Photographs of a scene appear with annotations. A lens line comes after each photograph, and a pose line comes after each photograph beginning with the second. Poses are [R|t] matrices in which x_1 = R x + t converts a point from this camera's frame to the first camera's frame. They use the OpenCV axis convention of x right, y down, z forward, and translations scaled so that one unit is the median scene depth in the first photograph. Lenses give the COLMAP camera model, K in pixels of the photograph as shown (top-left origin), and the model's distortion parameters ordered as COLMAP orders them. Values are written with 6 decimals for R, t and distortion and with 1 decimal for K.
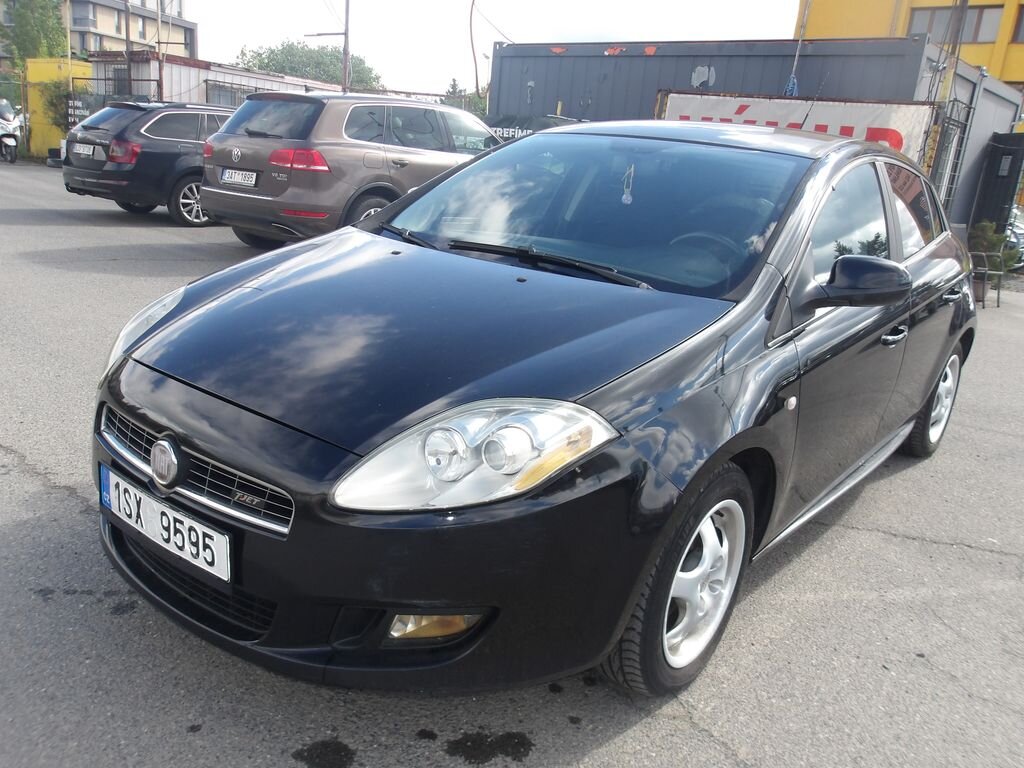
lens RADIAL K [[849.6, 0, 524.2], [0, 849.6, 382.4], [0, 0, 1]] dist [0.005464, -0.000716]
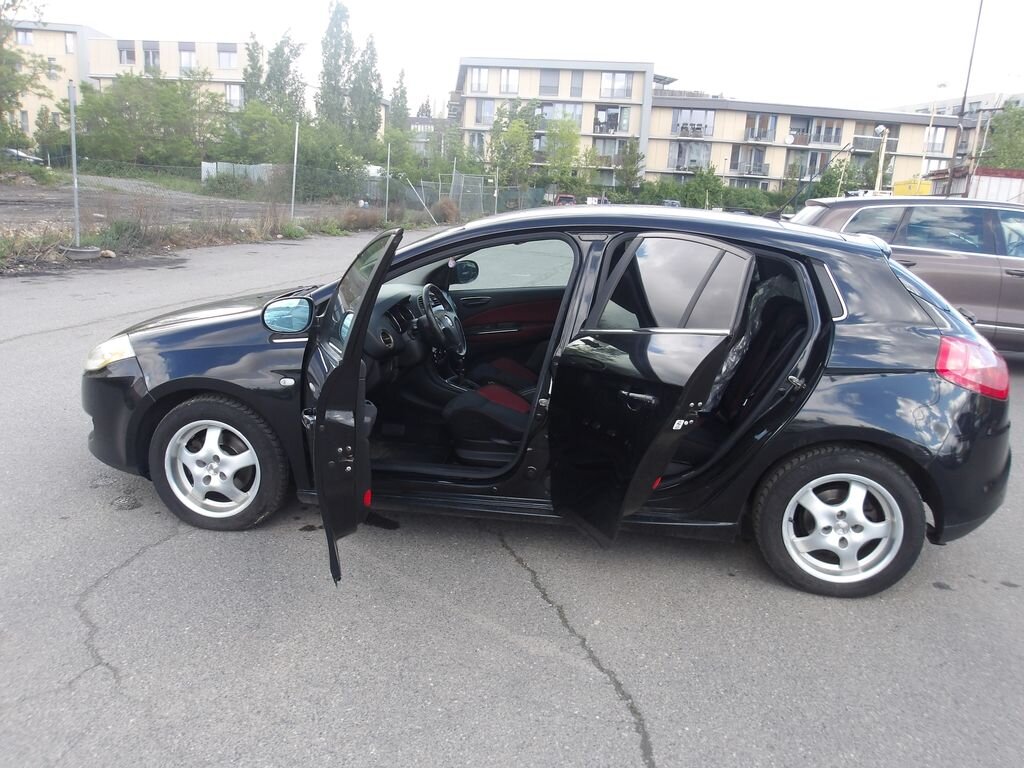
lens RADIAL K [[850.4, 0, 515.0], [0, 850.4, 384.1], [0, 0, 1]] dist [-0.001898, 0.013734]
pose [[0.506141, 0.134086, -0.851964, 0.436082], [-0.242277, 0.970168, 0.008755, -0.019943], [0.827722, 0.201980, 0.523527, 0.130616]]
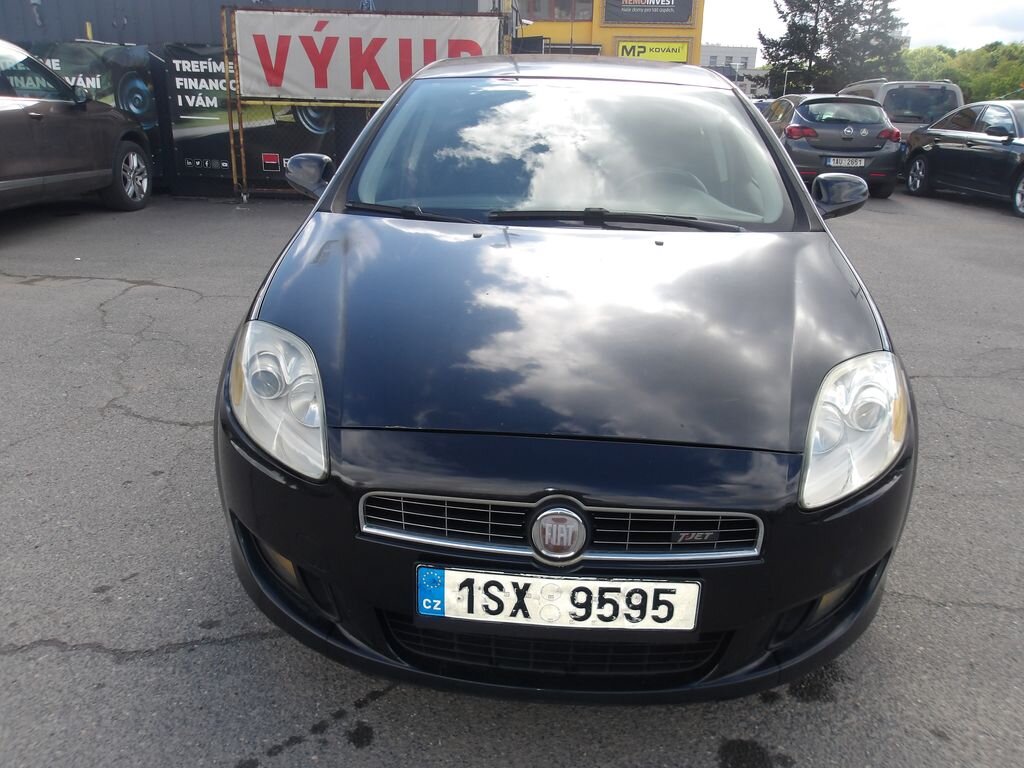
lens RADIAL K [[839.4, 0, 513.0], [0, 839.4, 379.7], [0, 0, 1]] dist [0.023922, -0.011967]
pose [[0.826647, -0.252390, 0.502946, -0.159843], [0.202535, 0.967322, 0.152536, -0.035651], [-0.525009, -0.024229, 0.850752, 0.061823]]
